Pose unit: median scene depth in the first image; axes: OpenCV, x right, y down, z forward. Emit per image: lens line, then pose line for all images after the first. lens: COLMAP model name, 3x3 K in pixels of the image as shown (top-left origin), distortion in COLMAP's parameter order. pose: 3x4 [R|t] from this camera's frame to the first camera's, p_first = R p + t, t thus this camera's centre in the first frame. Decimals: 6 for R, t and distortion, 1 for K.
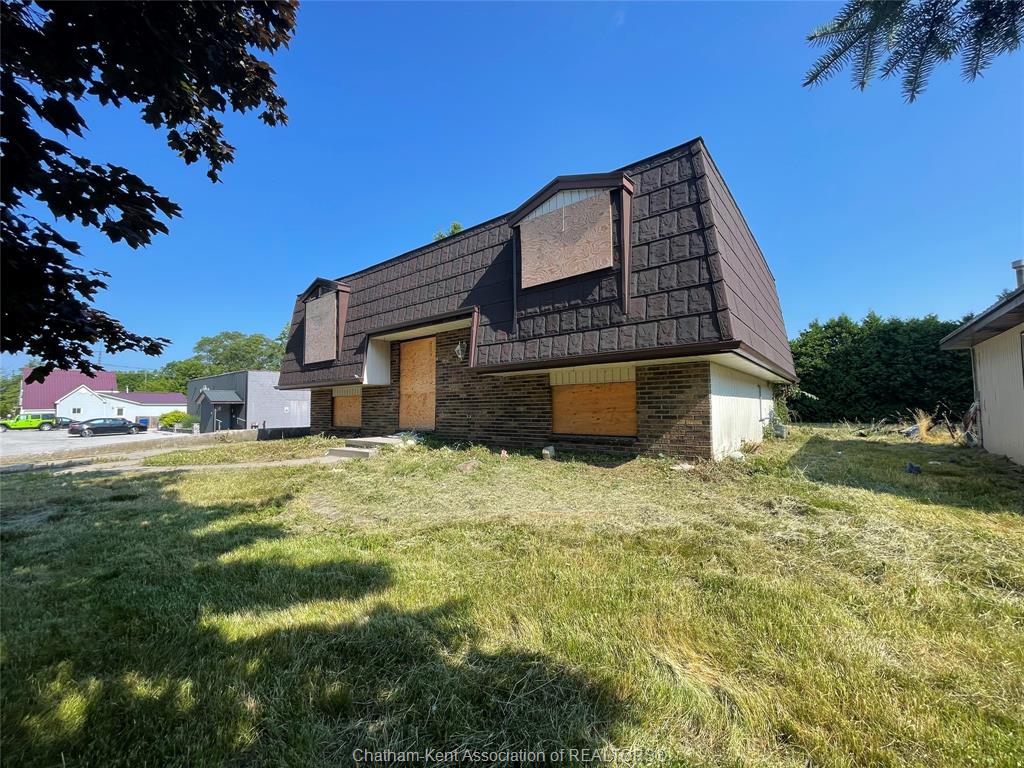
lens RADIAL K [[413.5, 0, 508.5], [0, 413.5, 382.4], [0, 0, 1]] dist [-0.008631, 0.001087]
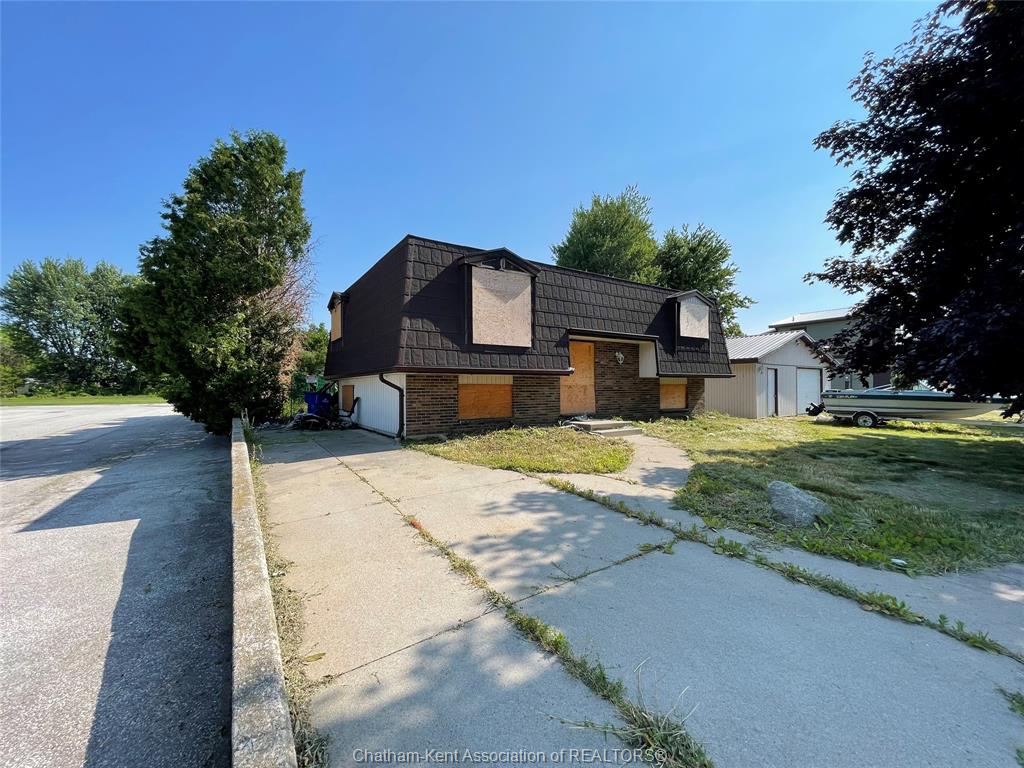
lens RADIAL K [[413.5, 0, 507.4], [0, 413.5, 388.7], [0, 0, 1]] dist [-0.008631, 0.001087]
pose [[0.306836, 0.002367, 0.951759, -1.195762], [-0.062004, 0.997922, 0.017508, 0.023395], [-0.949741, -0.064385, 0.306345, 0.665683]]
